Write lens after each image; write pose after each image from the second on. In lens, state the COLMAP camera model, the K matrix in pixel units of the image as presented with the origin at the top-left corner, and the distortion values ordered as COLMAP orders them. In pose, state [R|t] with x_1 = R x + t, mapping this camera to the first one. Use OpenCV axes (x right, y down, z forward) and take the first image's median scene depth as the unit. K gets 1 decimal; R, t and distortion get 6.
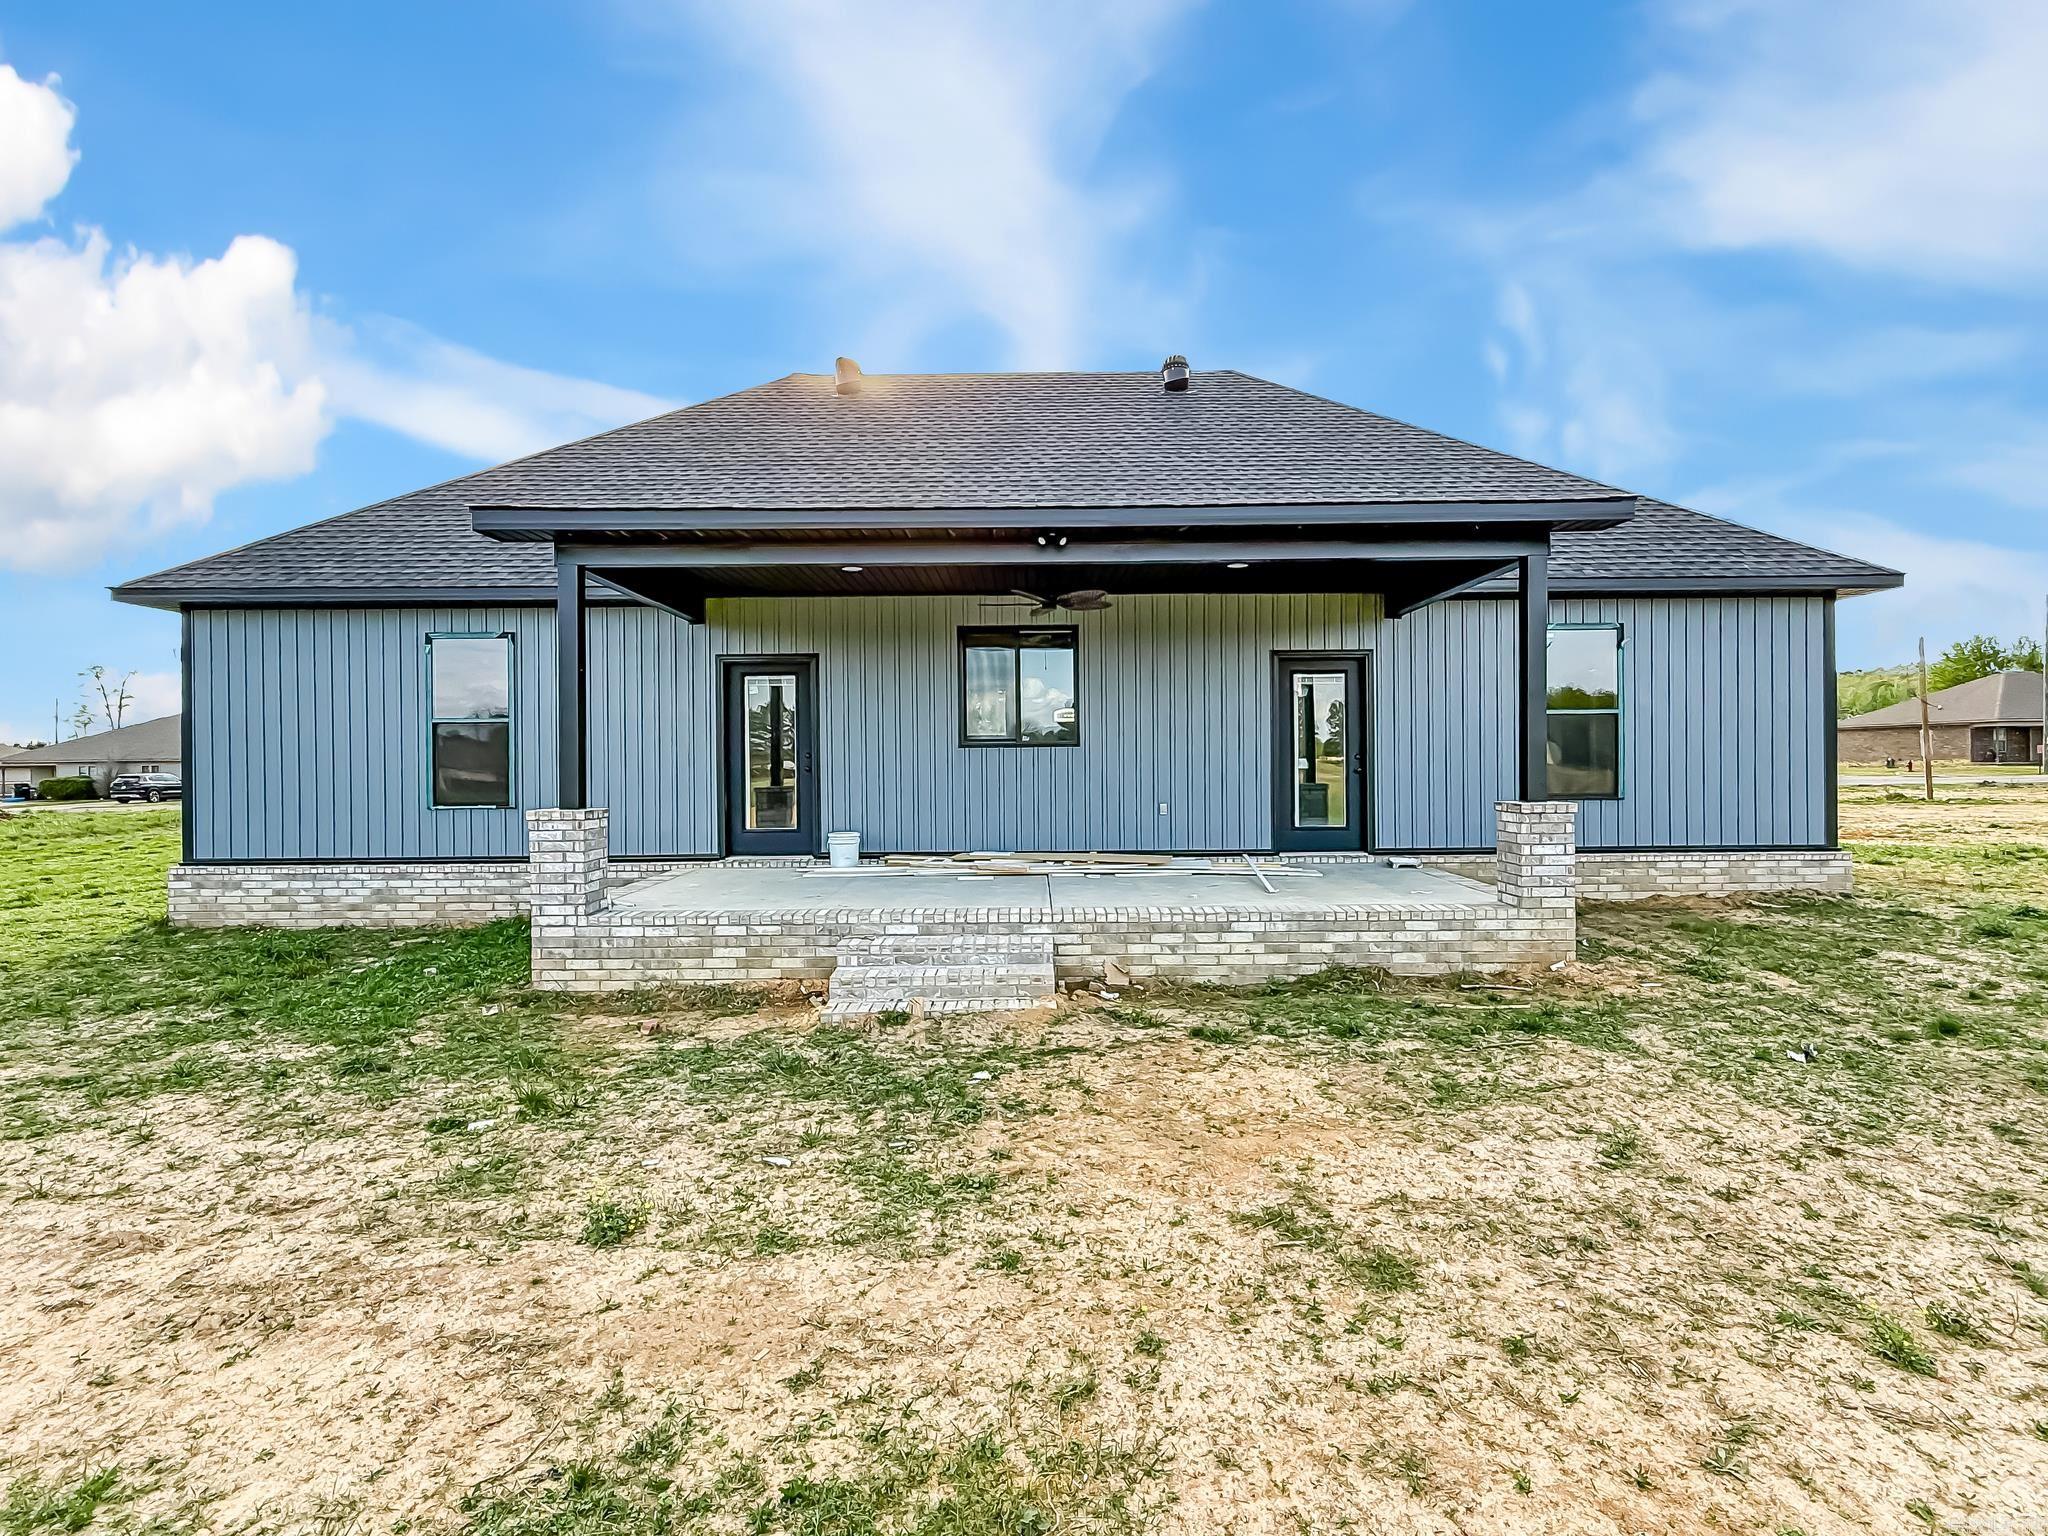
lens RADIAL K [[1031.2, 0, 1024.0], [0, 1031.2, 768.0], [0, 0, 1]] dist [-0.000747, -0.000176]
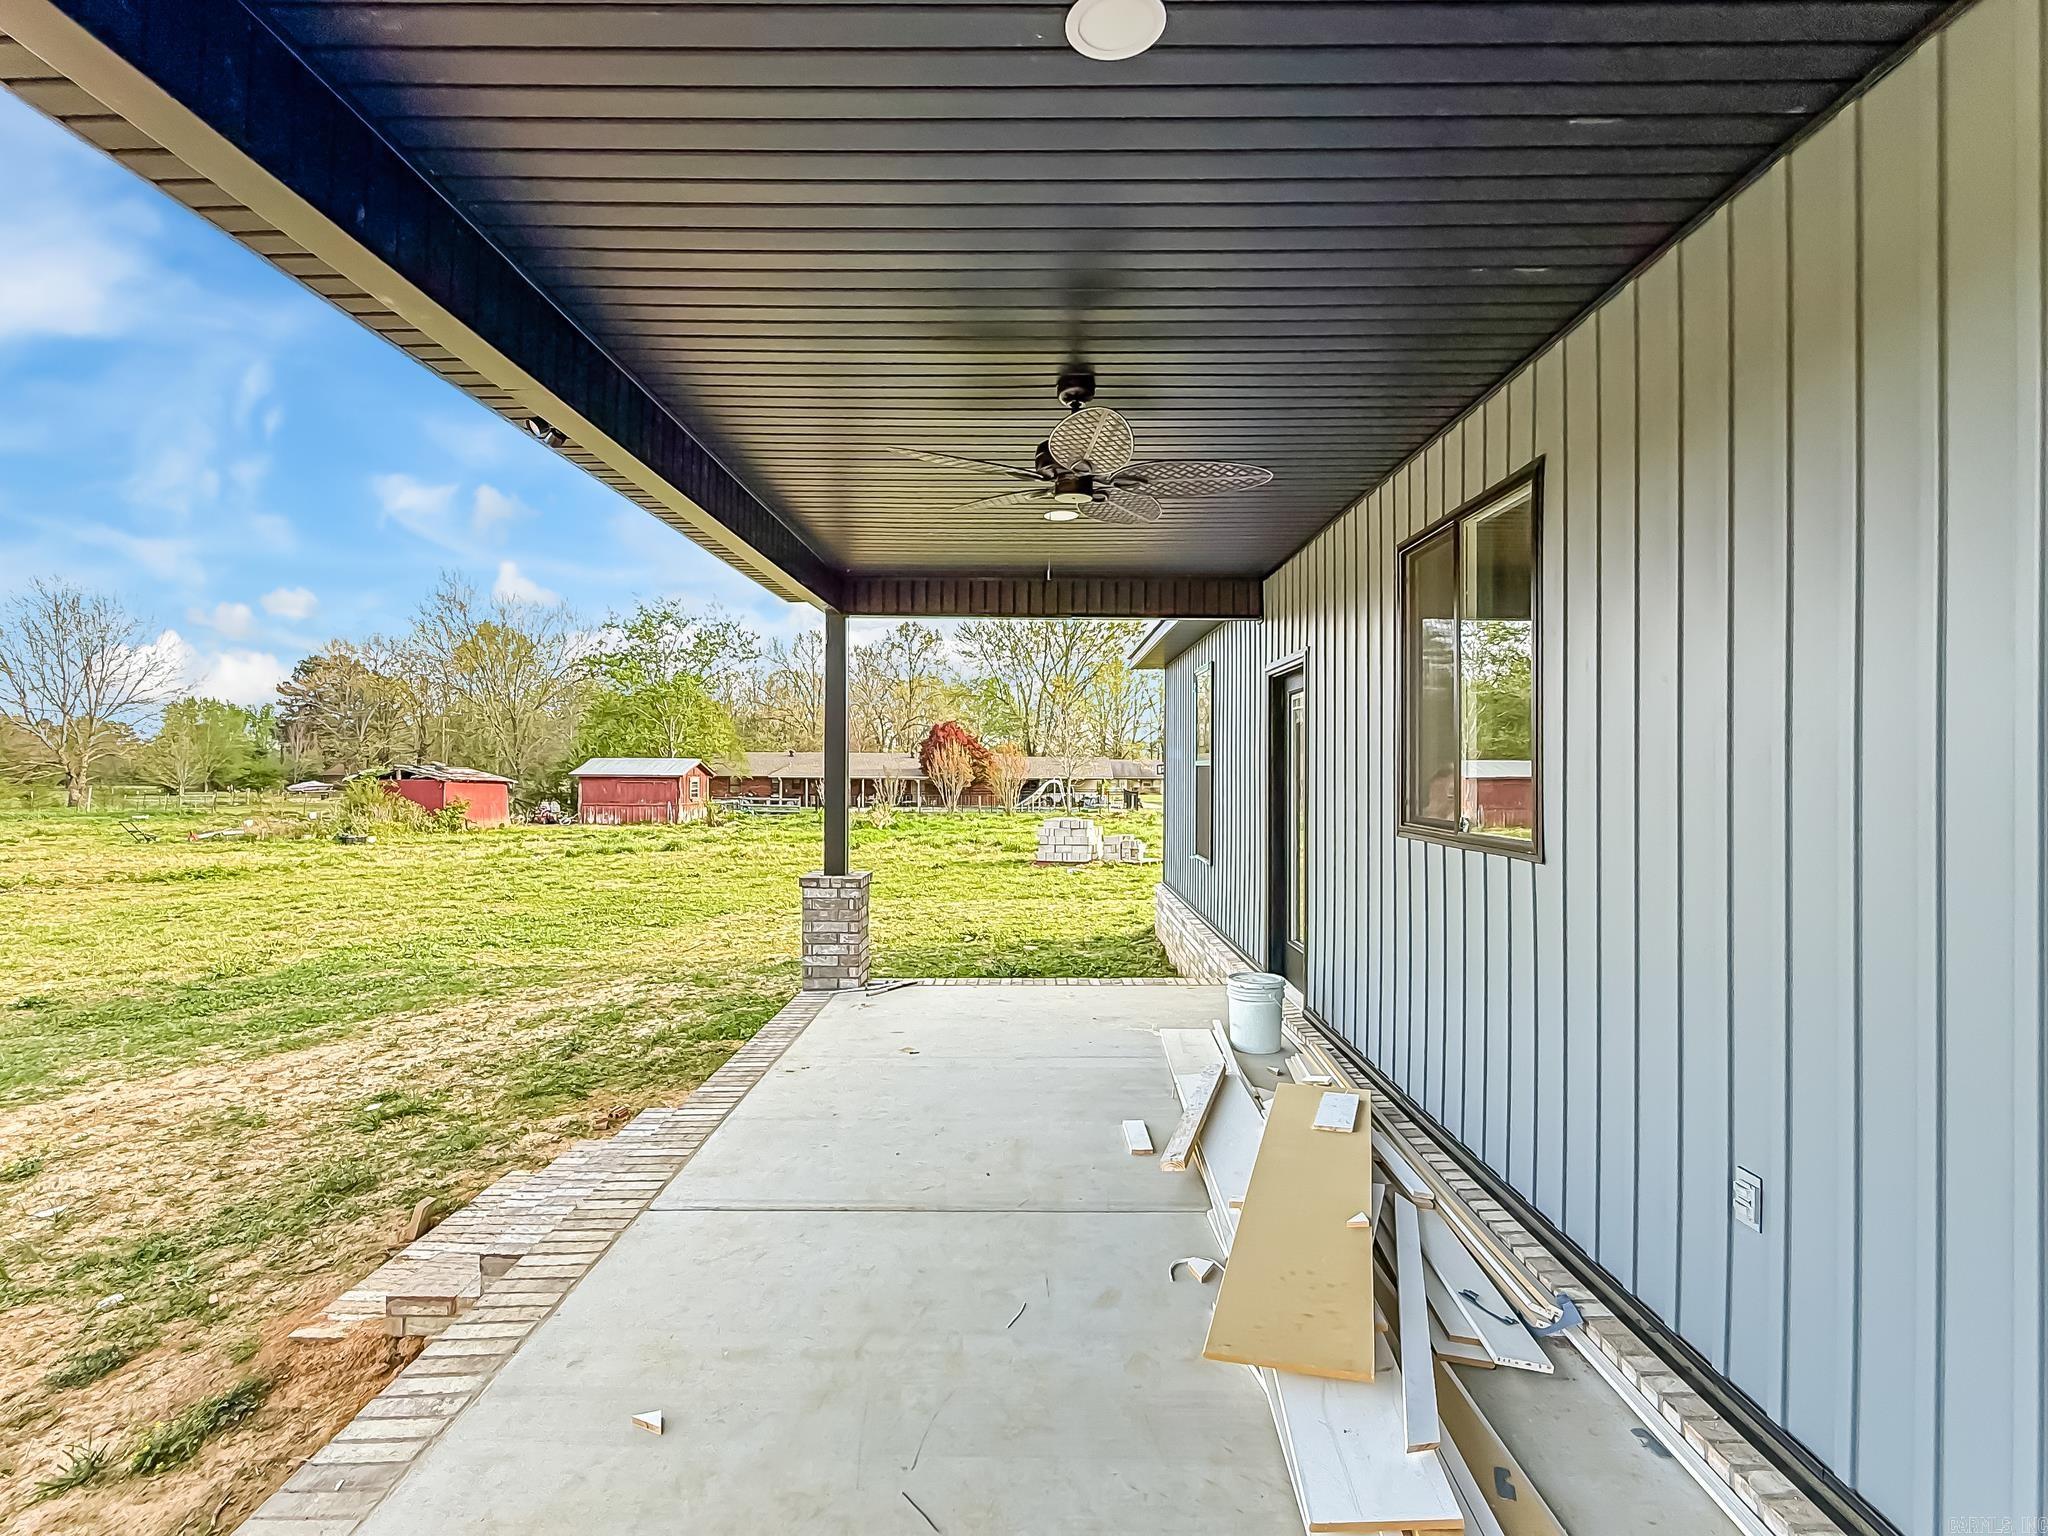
lens RADIAL K [[1031.2, 0, 1024.0], [0, 1031.2, 768.0], [0, 0, 1]] dist [-0.000747, -0.000176]
pose [[-0.030884, 0.016342, -0.999389, 0.684194], [-0.005253, 0.999850, 0.016512, -0.099602], [0.999509, 0.005760, -0.030794, 1.705748]]
